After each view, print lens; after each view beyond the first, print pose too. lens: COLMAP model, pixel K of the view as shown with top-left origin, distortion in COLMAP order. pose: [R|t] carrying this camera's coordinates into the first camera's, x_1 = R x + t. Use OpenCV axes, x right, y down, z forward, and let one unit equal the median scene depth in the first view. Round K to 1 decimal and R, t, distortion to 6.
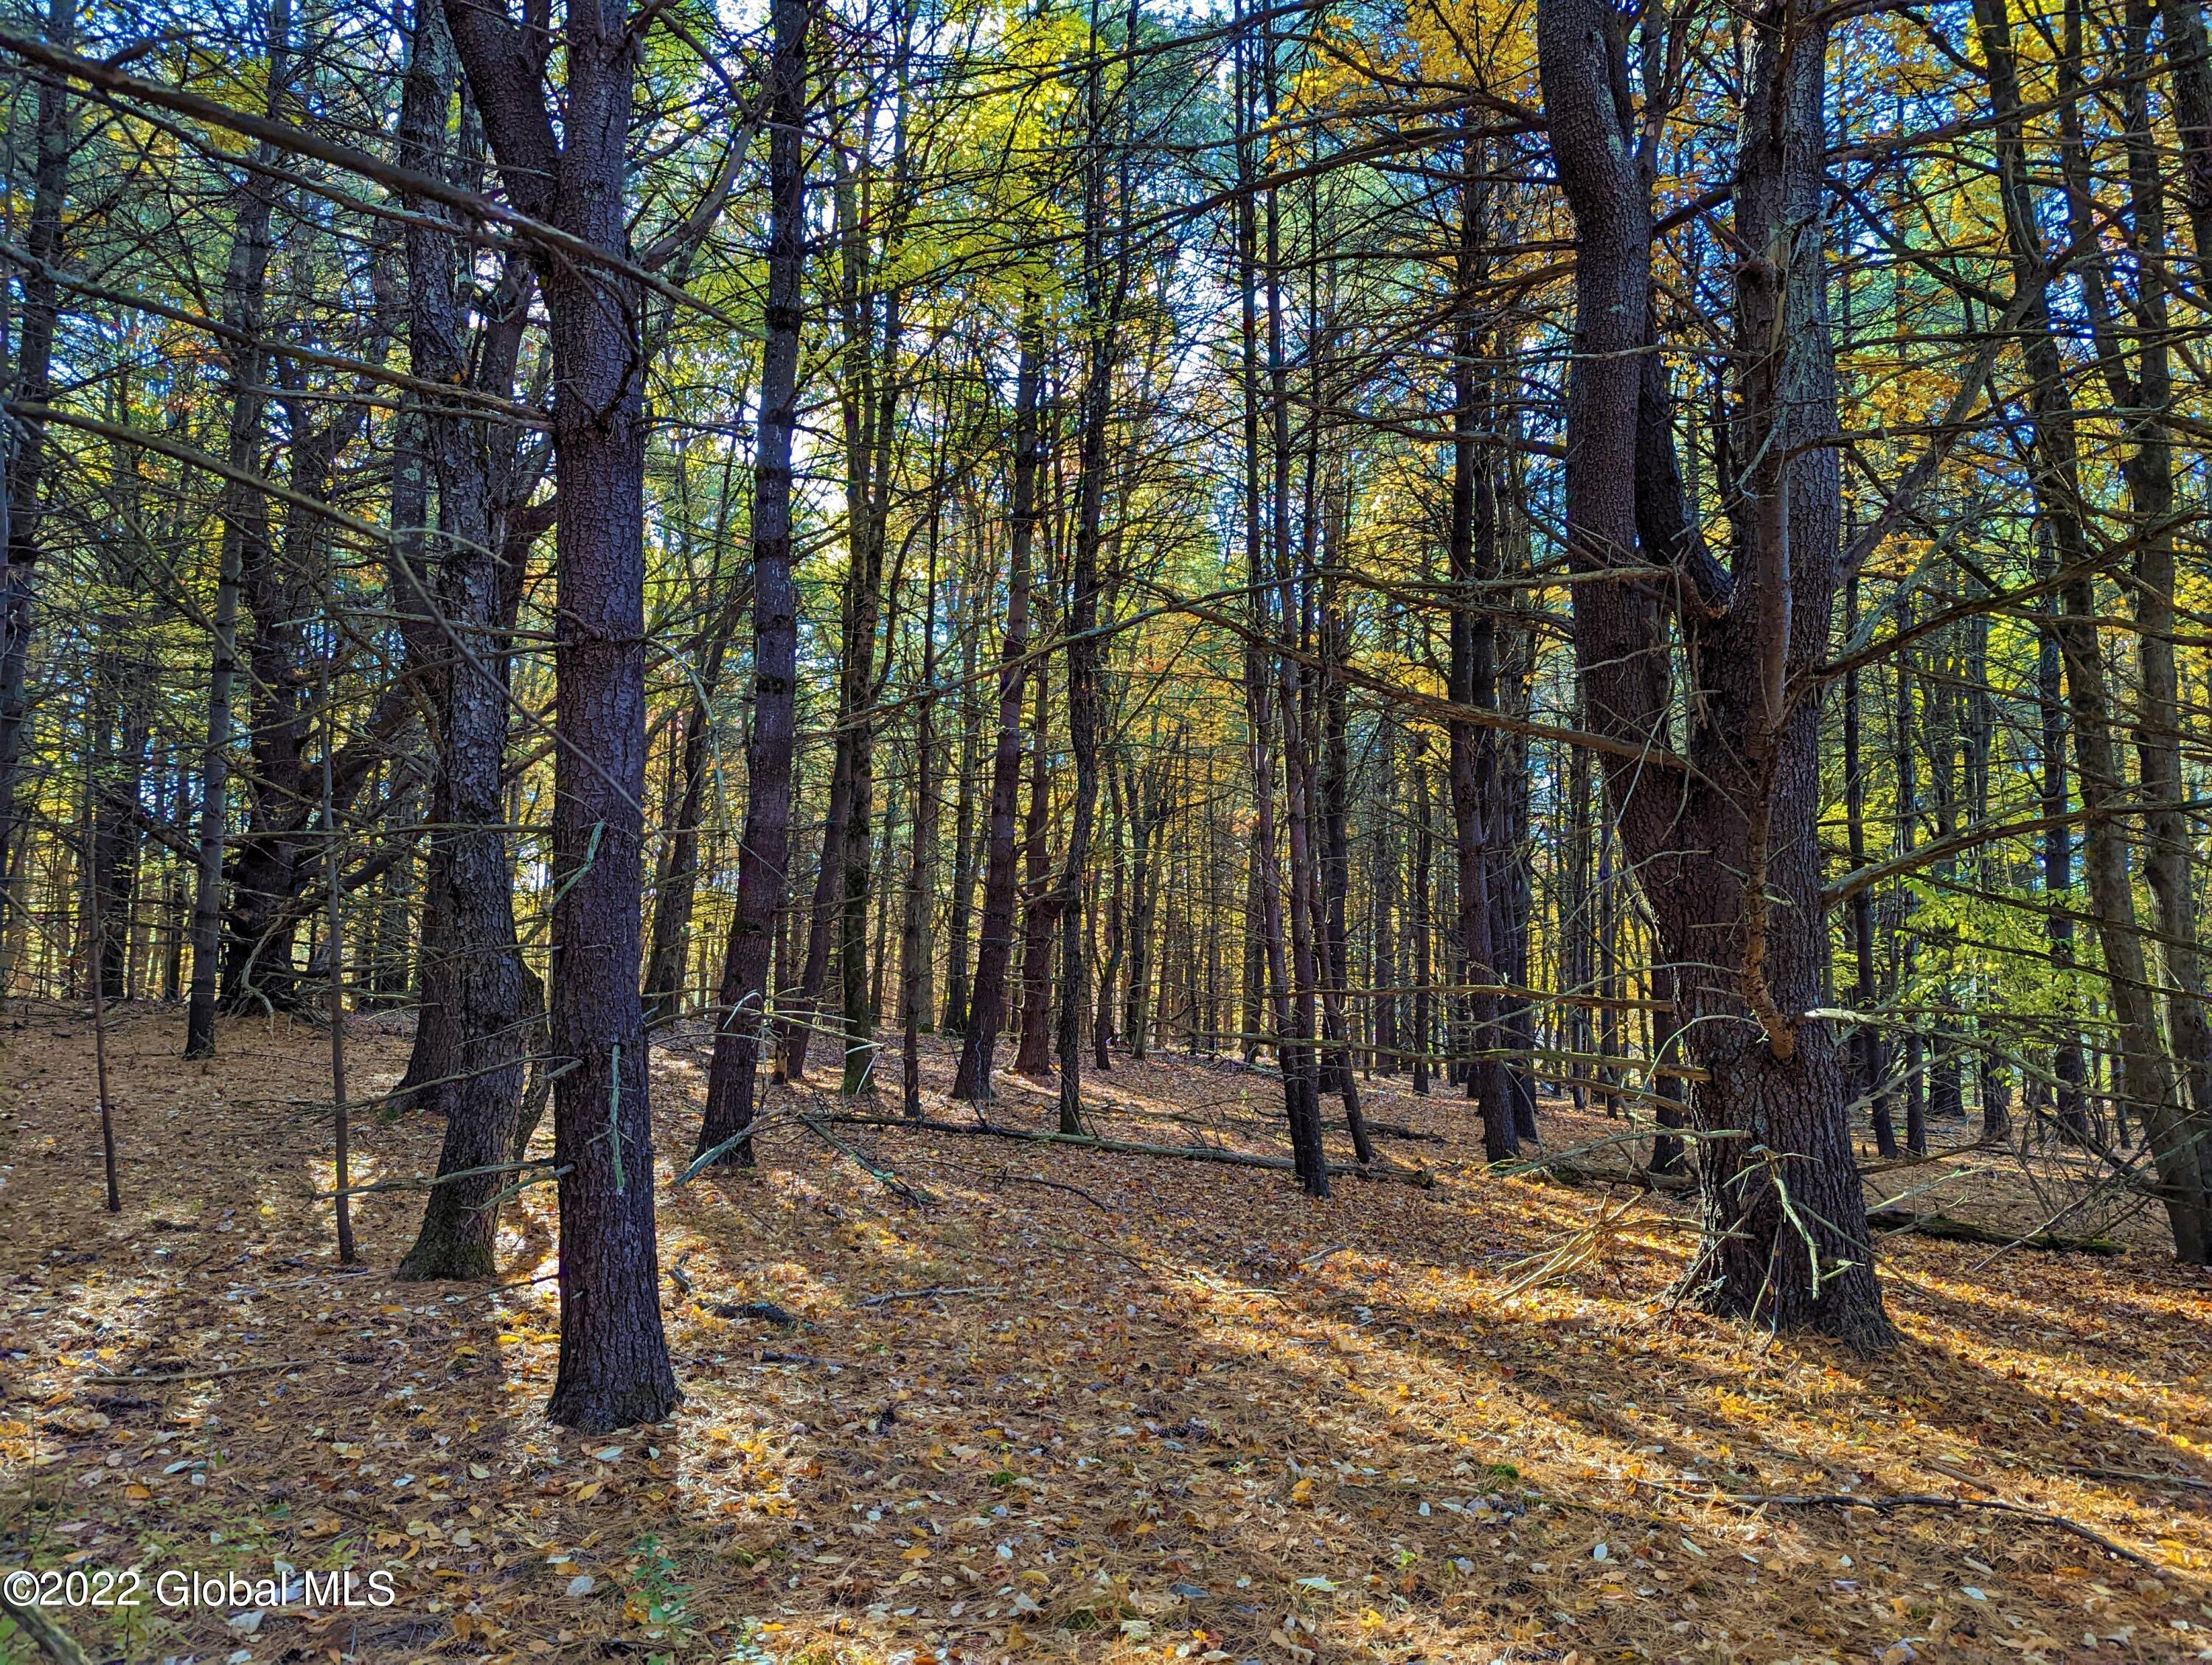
lens RADIAL K [[1562.6, 0, 1106.0], [0, 1562.6, 832.5], [0, 0, 1]] dist [0.078765, -0.080428]
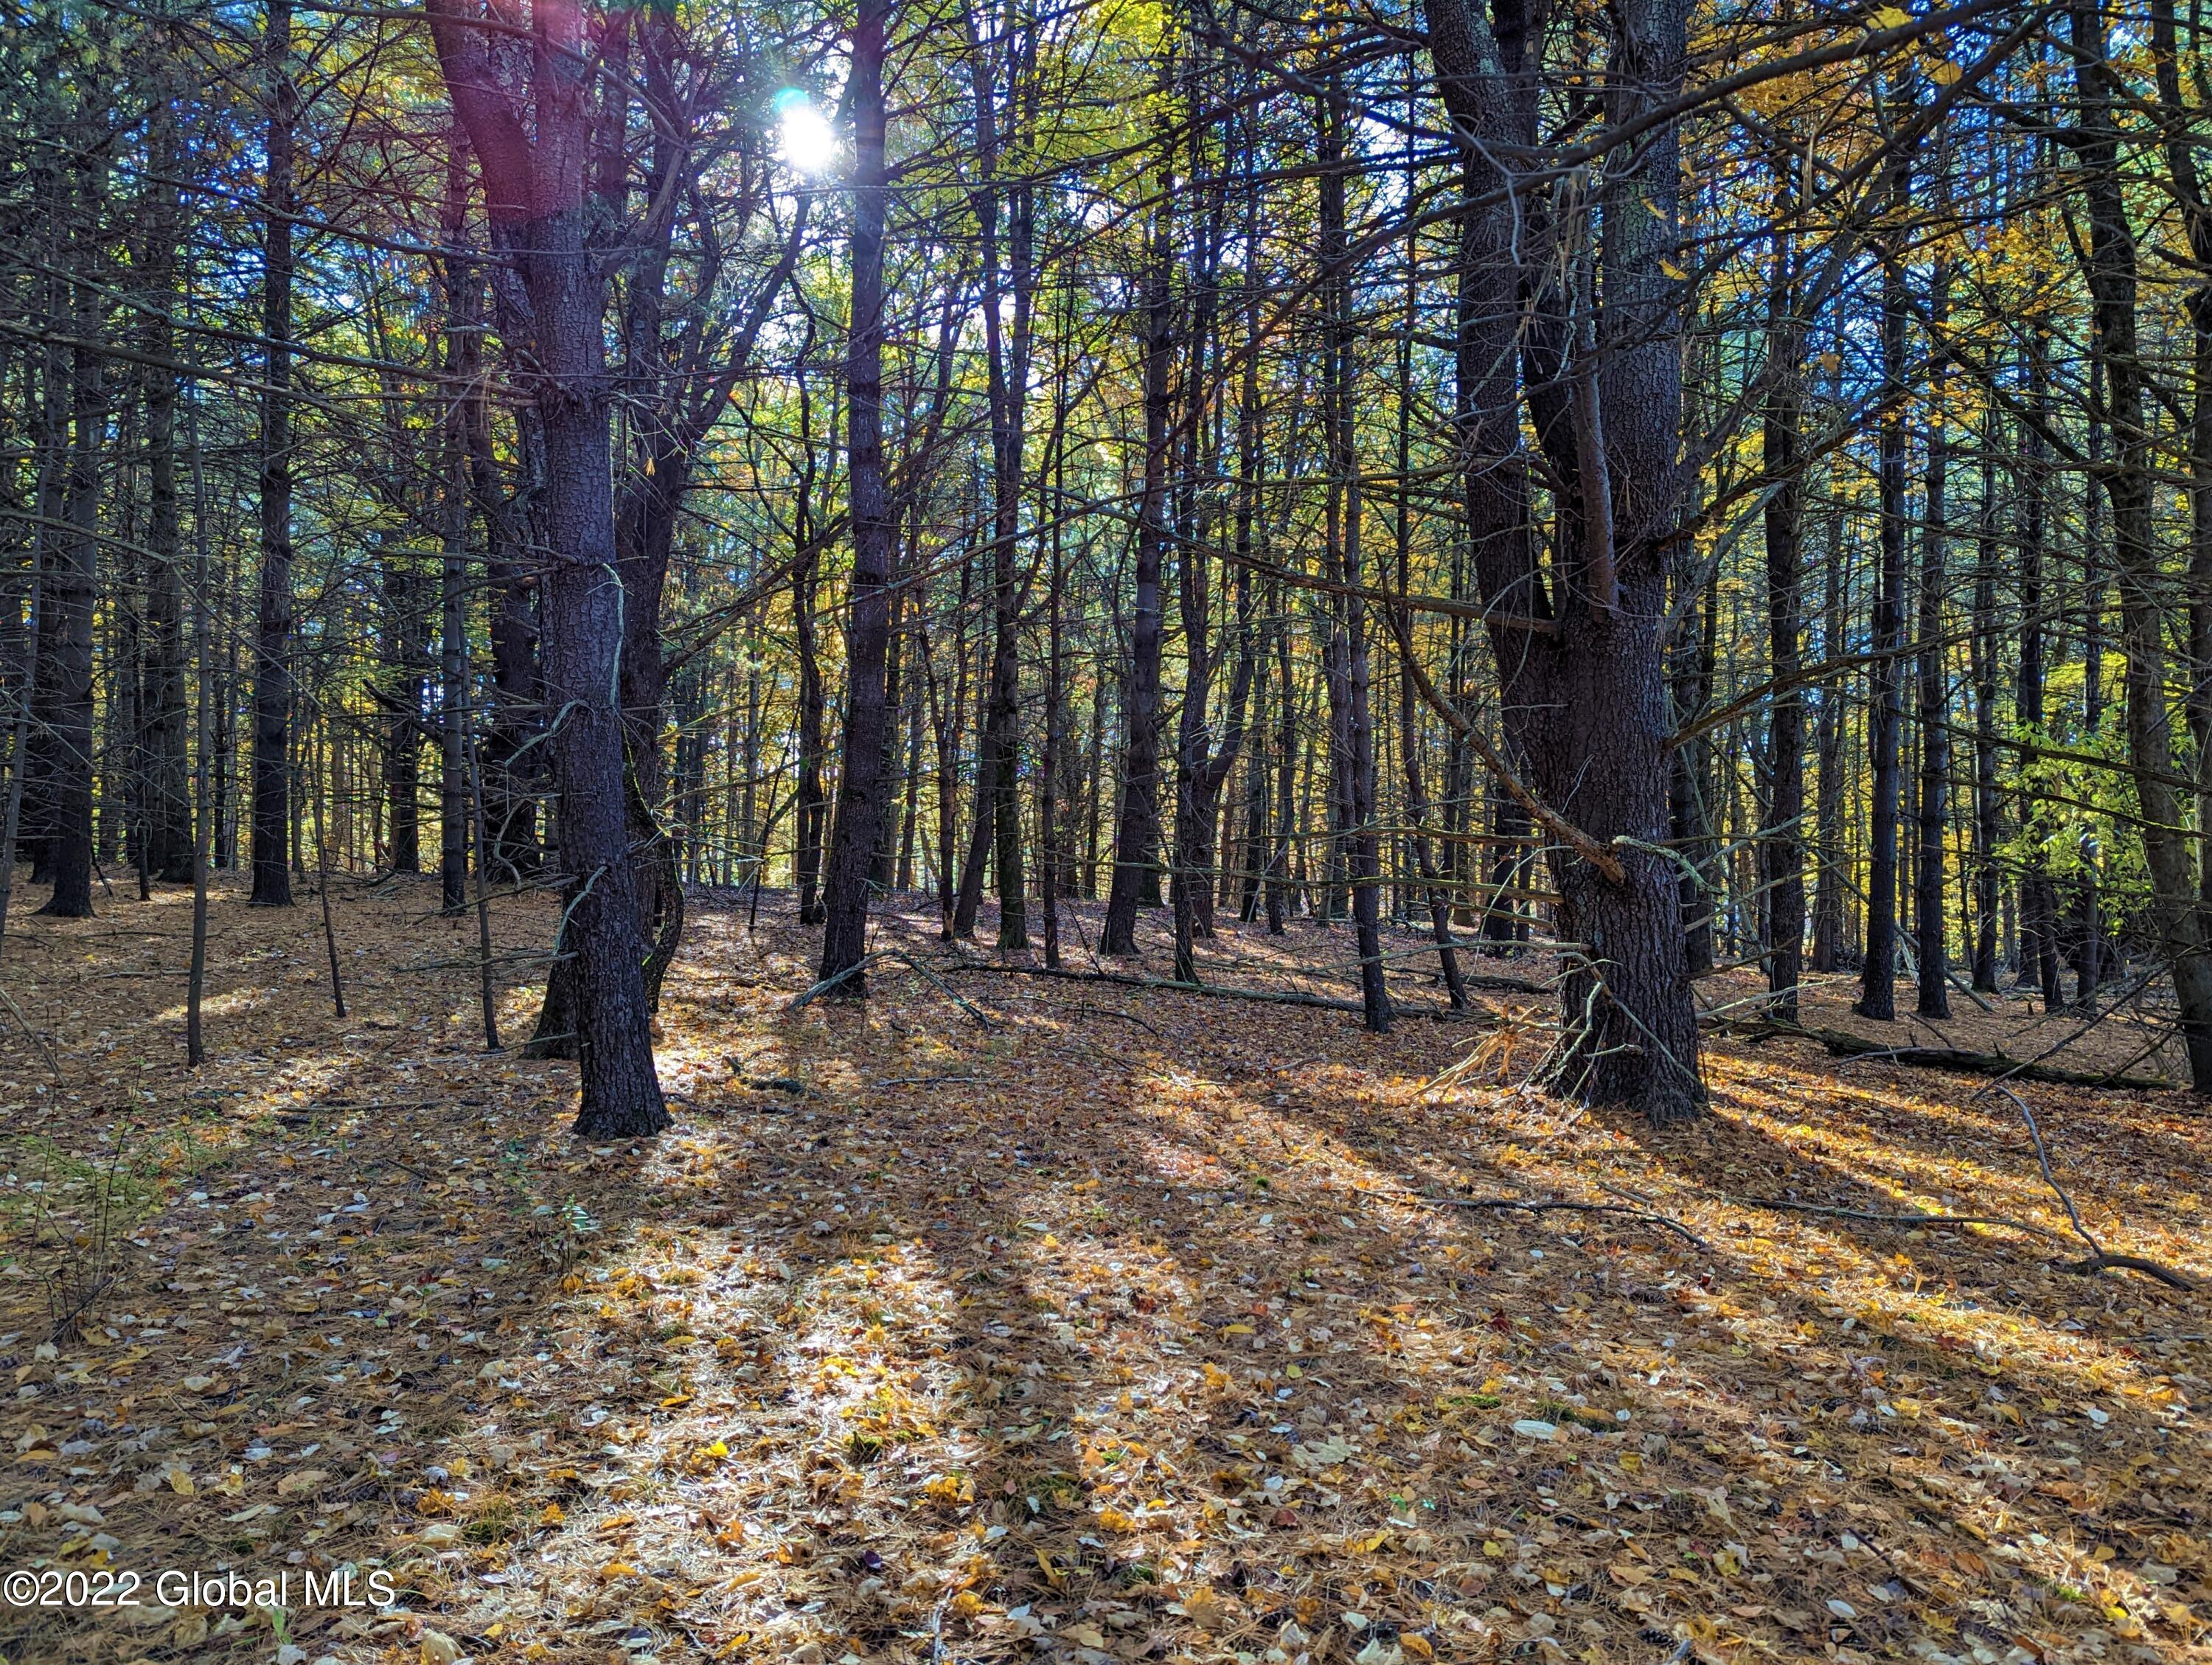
lens RADIAL K [[1589.9, 0, 1116.4], [0, 1589.9, 843.1], [0, 0, 1]] dist [0.056156, -0.035850]
pose [[0.988108, -0.011413, -0.153335, 0.197943], [0.024386, 0.996252, 0.082989, 0.006431], [0.151813, -0.085741, 0.984683, -0.171404]]
